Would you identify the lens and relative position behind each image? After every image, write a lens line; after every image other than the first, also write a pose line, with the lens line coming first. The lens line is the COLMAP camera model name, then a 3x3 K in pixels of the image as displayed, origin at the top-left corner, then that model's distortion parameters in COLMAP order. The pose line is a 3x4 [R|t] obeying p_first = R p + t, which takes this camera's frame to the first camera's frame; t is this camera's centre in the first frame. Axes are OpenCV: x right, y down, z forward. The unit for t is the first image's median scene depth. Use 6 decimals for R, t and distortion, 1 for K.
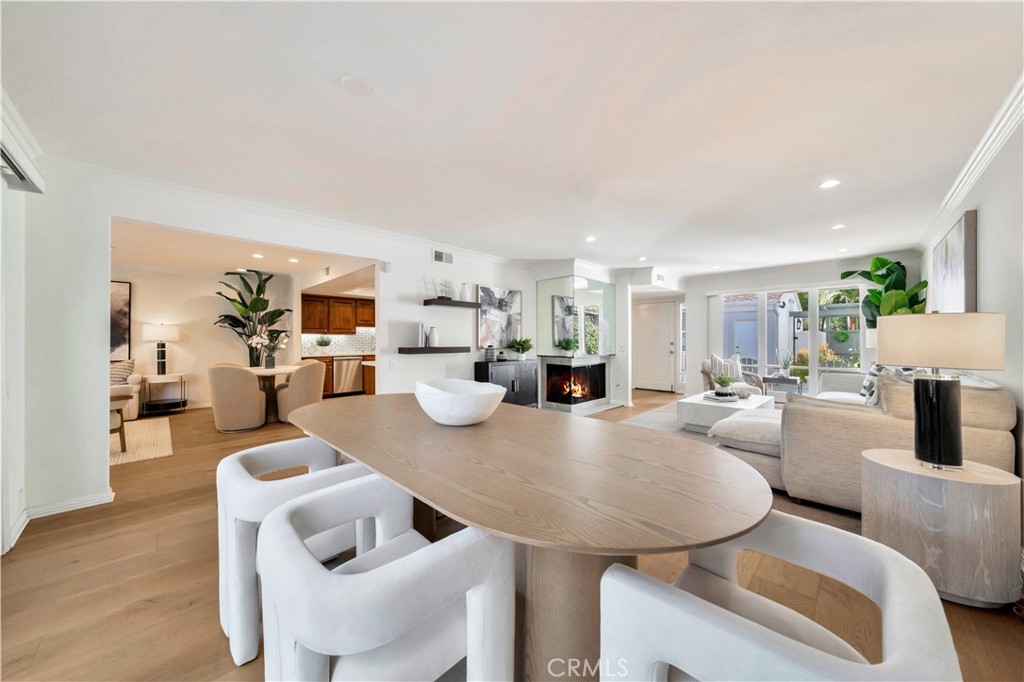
lens RADIAL K [[345.8, 0, 504.4], [0, 345.8, 339.9], [0, 0, 1]] dist [-0.007491, 0.000002]
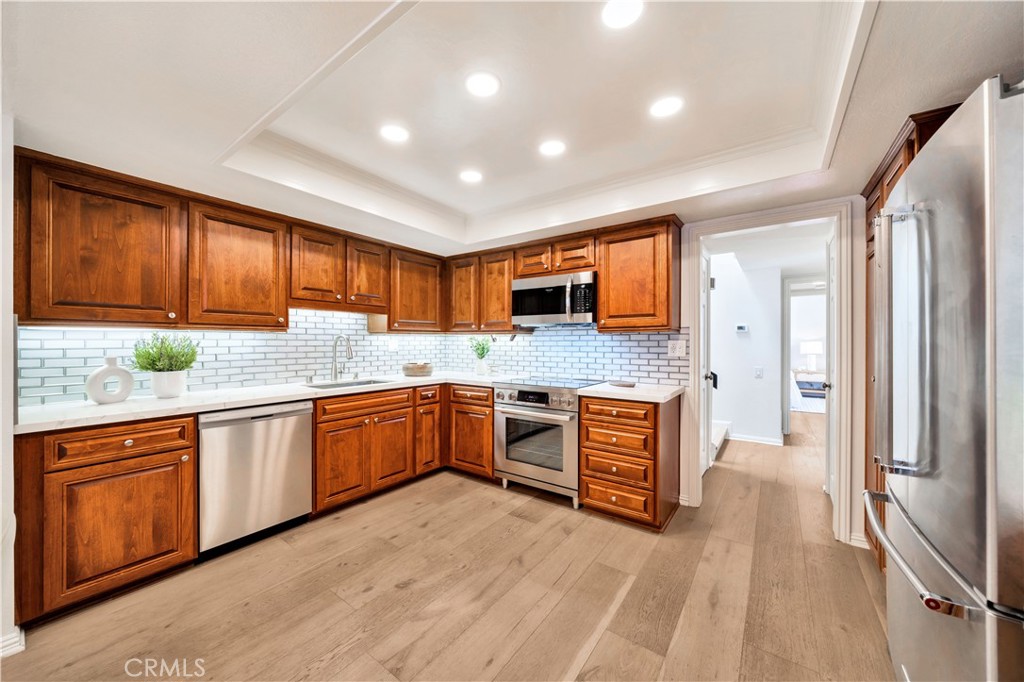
lens RADIAL K [[363.4, 0, 508.4], [0, 363.4, 341.8], [0, 0, 1]] dist [-0.001282, -0.000143]
pose [[0.985749, 0.001411, 0.168215, -0.212483], [-0.001525, 0.999999, 0.000553, -0.004617], [-0.168214, -0.000801, 0.985750, 0.470417]]
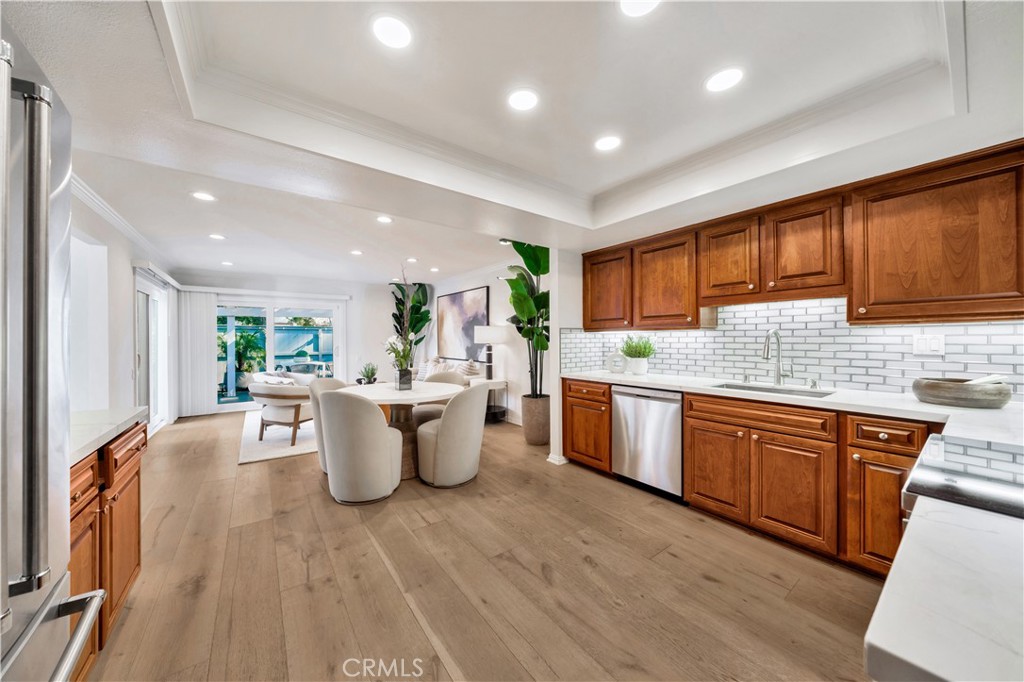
lens RADIAL K [[345.8, 0, 504.4], [0, 345.8, 339.9], [0, 0, 1]] dist [-0.007491, 0.000002]
pose [[-0.139183, 0.003916, -0.990259, -0.041451], [0.005398, 0.999980, 0.003196, -0.004918], [0.990252, -0.004900, -0.139201, 0.637384]]
